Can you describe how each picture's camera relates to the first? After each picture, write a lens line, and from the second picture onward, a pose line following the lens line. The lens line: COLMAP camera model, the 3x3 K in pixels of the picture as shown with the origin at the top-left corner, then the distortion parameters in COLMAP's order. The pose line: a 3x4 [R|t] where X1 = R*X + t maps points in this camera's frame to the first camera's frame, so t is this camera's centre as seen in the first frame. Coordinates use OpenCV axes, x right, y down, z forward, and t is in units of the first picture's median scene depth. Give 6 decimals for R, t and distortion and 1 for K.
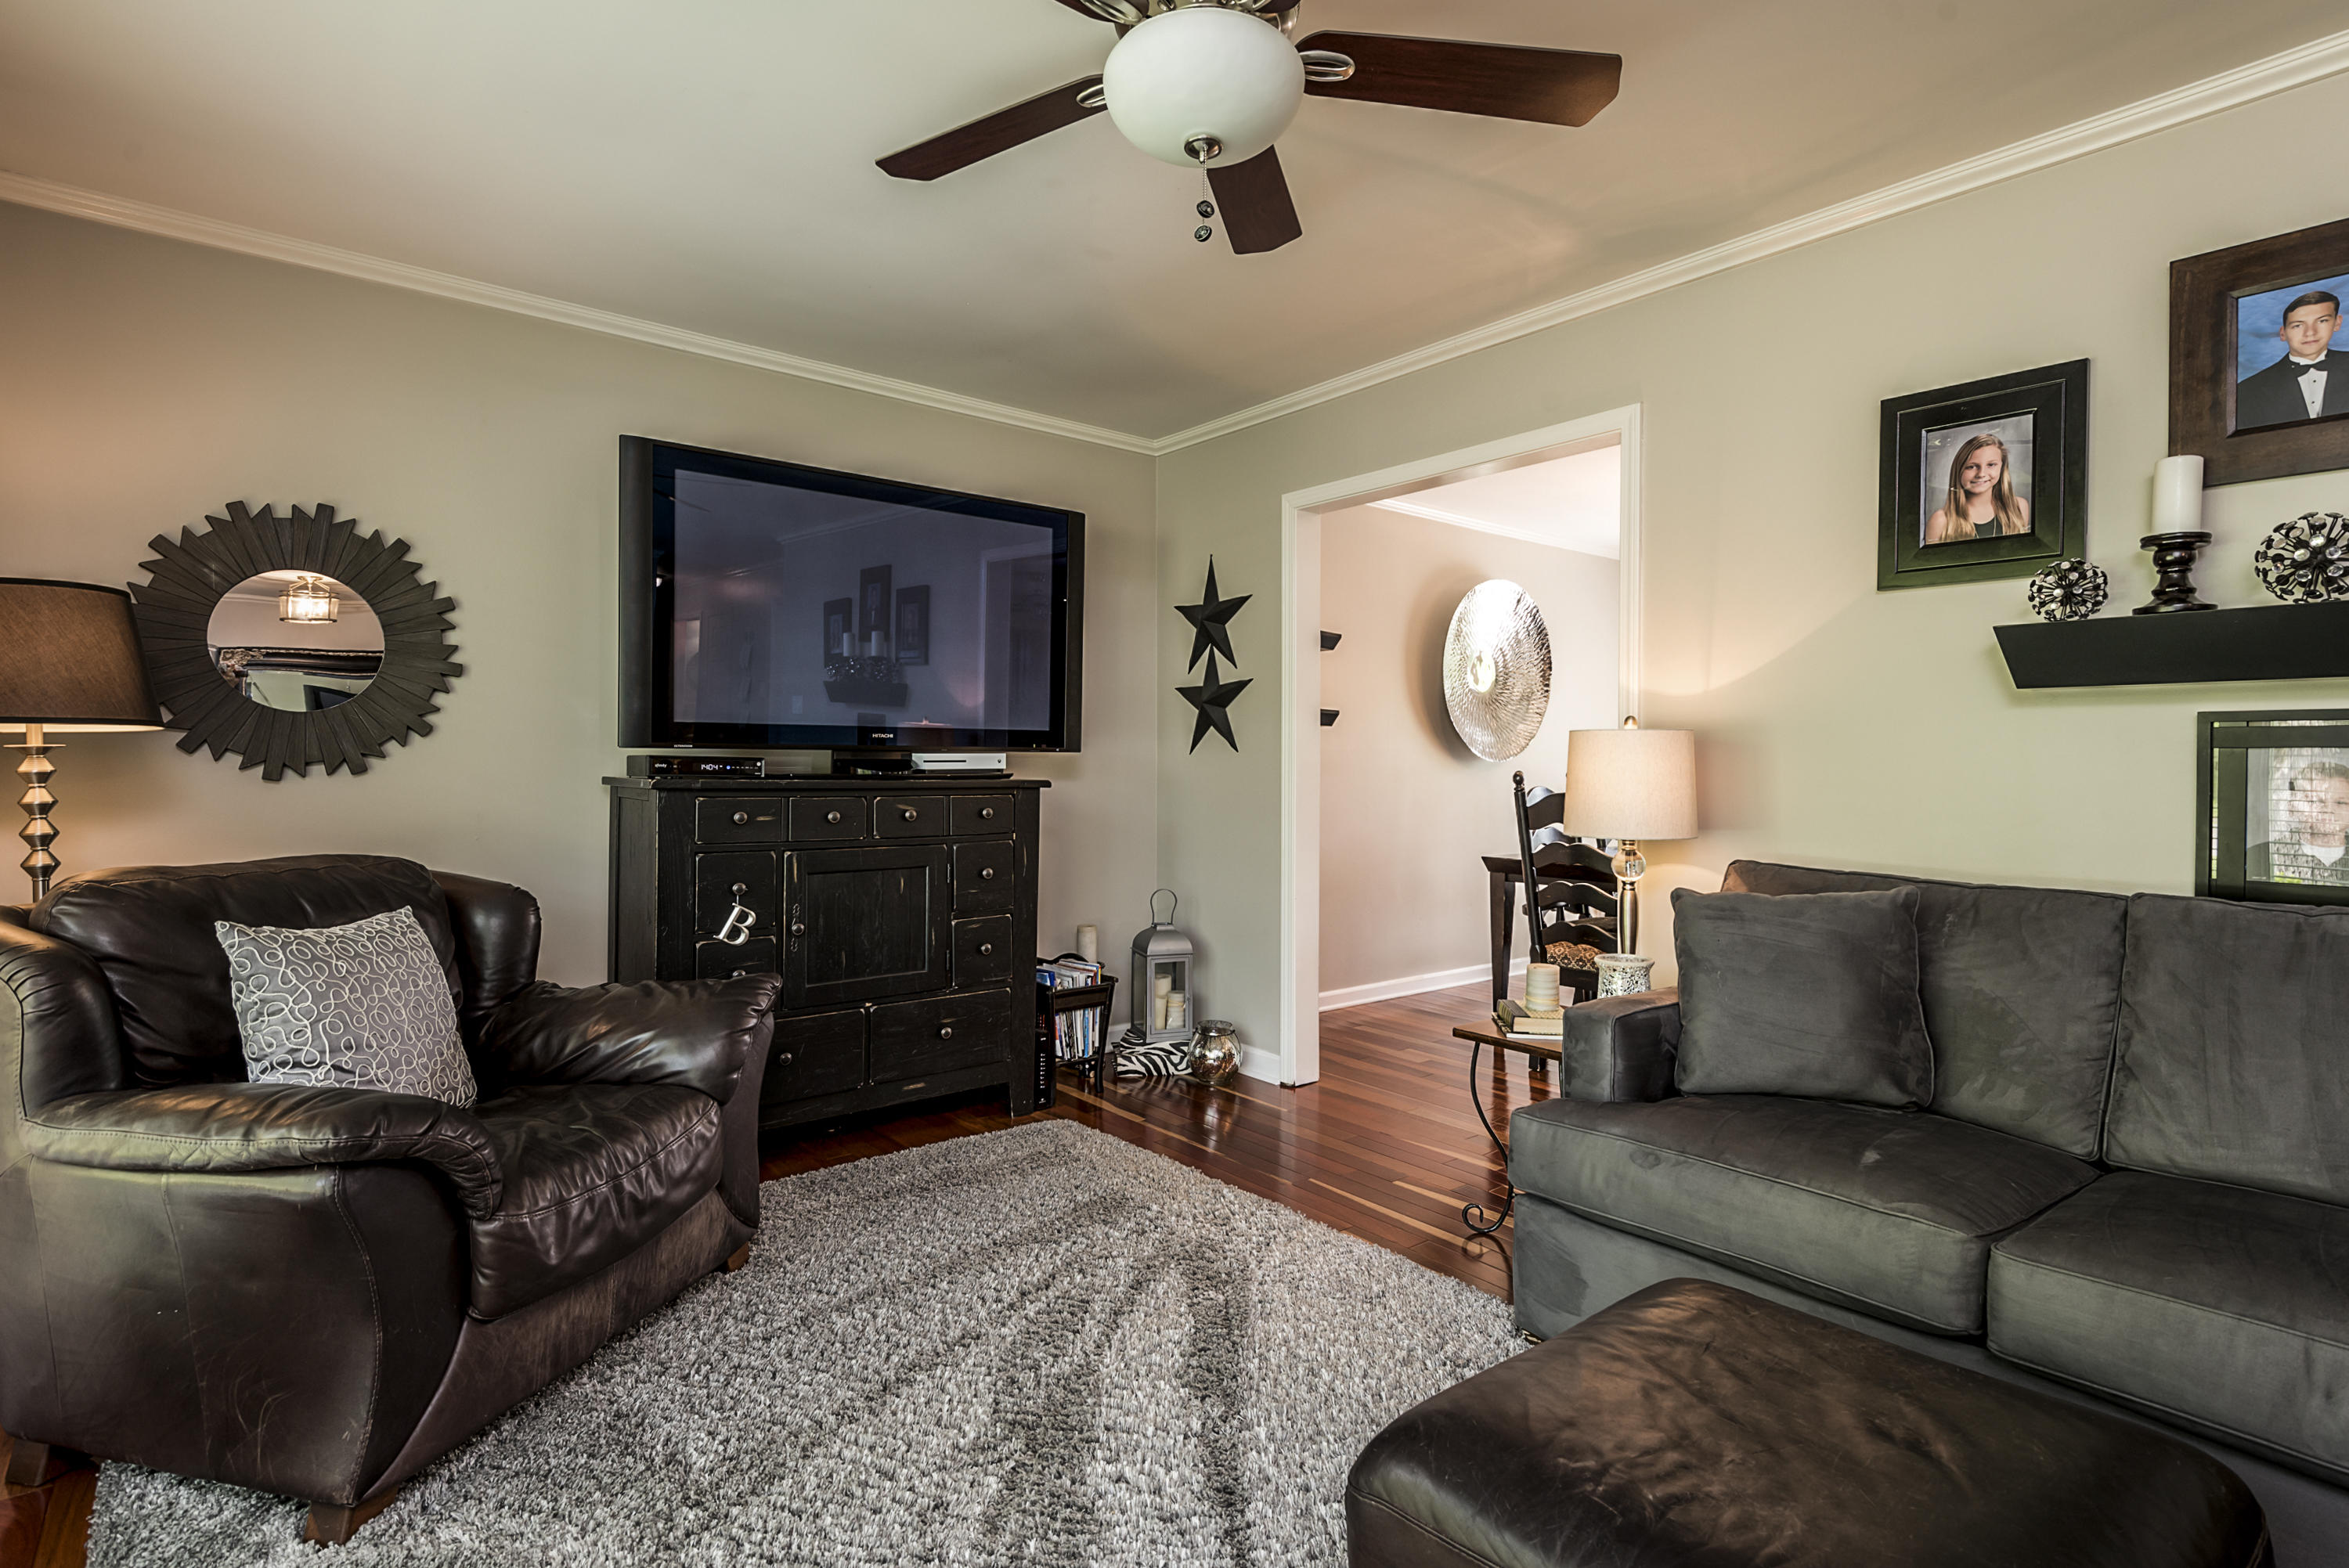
lens RADIAL K [[1145.7, 0, 1174.5], [0, 1145.7, 784.0], [0, 0, 1]] dist [-0.000301, -0.000374]
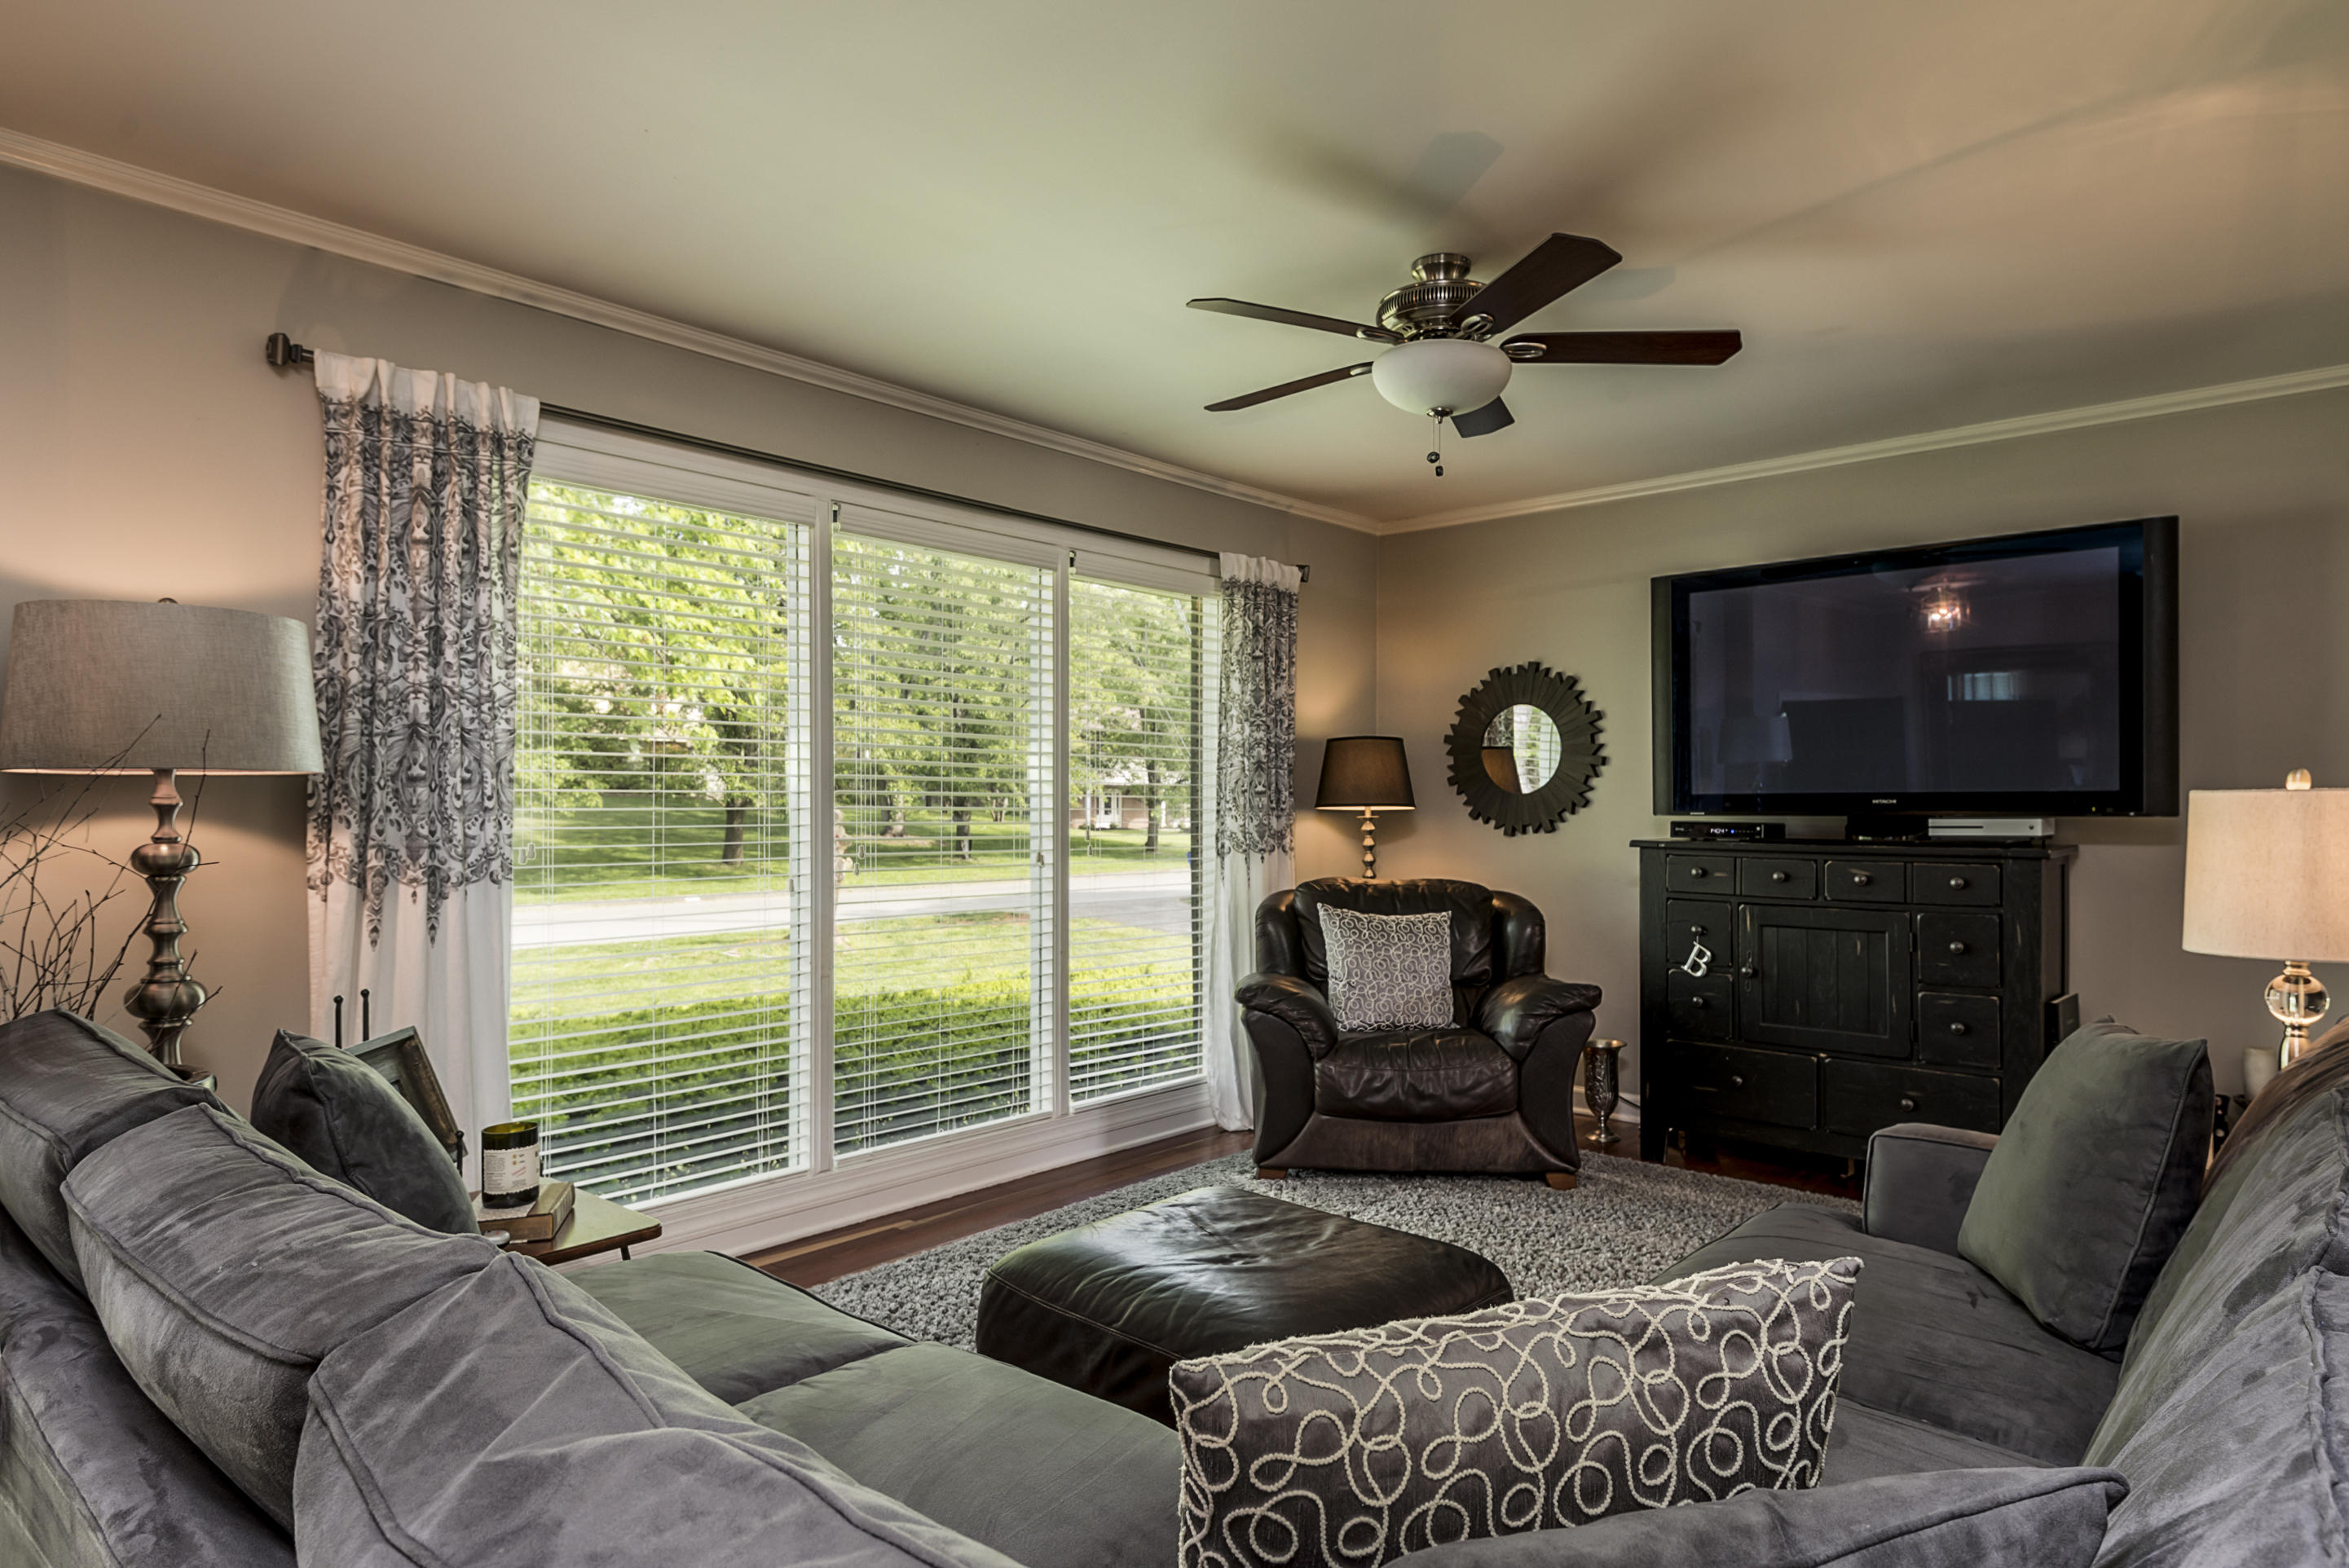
lens RADIAL K [[1331.4, 0, 1171.0], [0, 1331.4, 820.8], [0, 0, 1]] dist [0.000883, 0.000481]
pose [[0.157164, 0.000143, -0.987572, 0.918653], [-0.022665, 0.999737, -0.003462, -0.007772], [0.987312, 0.022927, 0.157126, 0.218144]]
